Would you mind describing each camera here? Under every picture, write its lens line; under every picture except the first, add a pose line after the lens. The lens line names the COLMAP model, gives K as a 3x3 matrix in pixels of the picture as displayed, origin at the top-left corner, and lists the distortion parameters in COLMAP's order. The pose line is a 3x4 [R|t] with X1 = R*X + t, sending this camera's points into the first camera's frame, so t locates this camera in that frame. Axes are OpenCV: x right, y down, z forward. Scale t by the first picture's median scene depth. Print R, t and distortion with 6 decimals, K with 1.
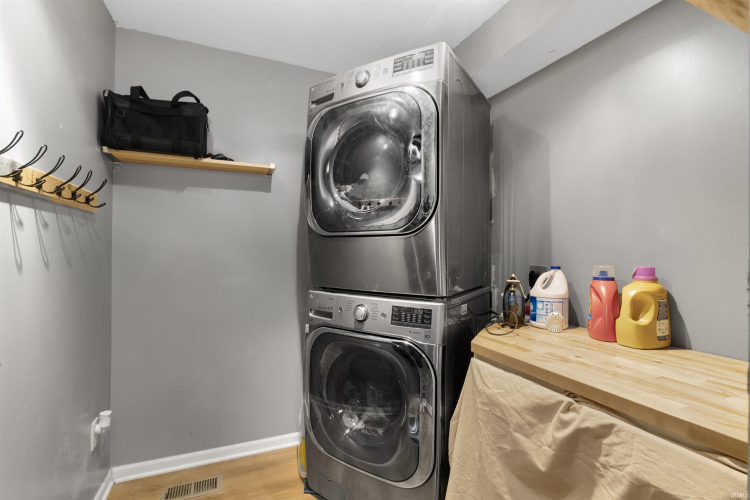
lens RADIAL K [[344.6, 0, 377.8], [0, 344.6, 248.3], [0, 0, 1]] dist [-0.001513, 0.000783]
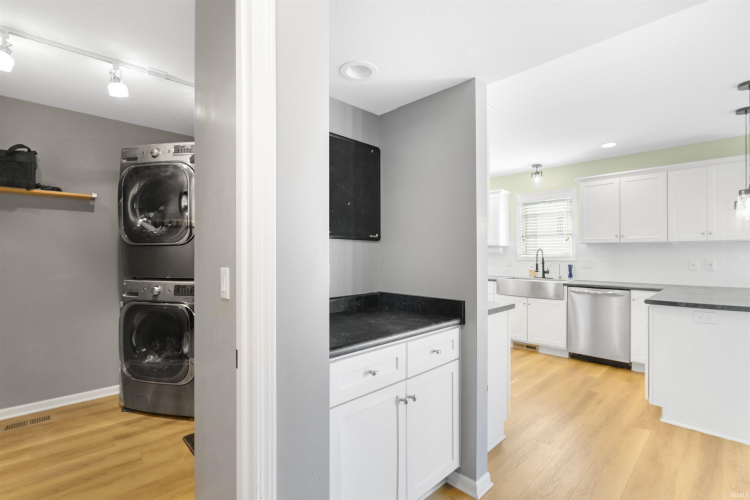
lens RADIAL K [[344.6, 0, 370.5], [0, 344.6, 254.2], [0, 0, 1]] dist [-0.001513, 0.000783]
pose [[0.940381, -0.007726, 0.340035, 0.329194], [0.003437, 0.999907, 0.013214, -0.009875], [-0.340105, -0.011257, 0.940320, -0.853499]]
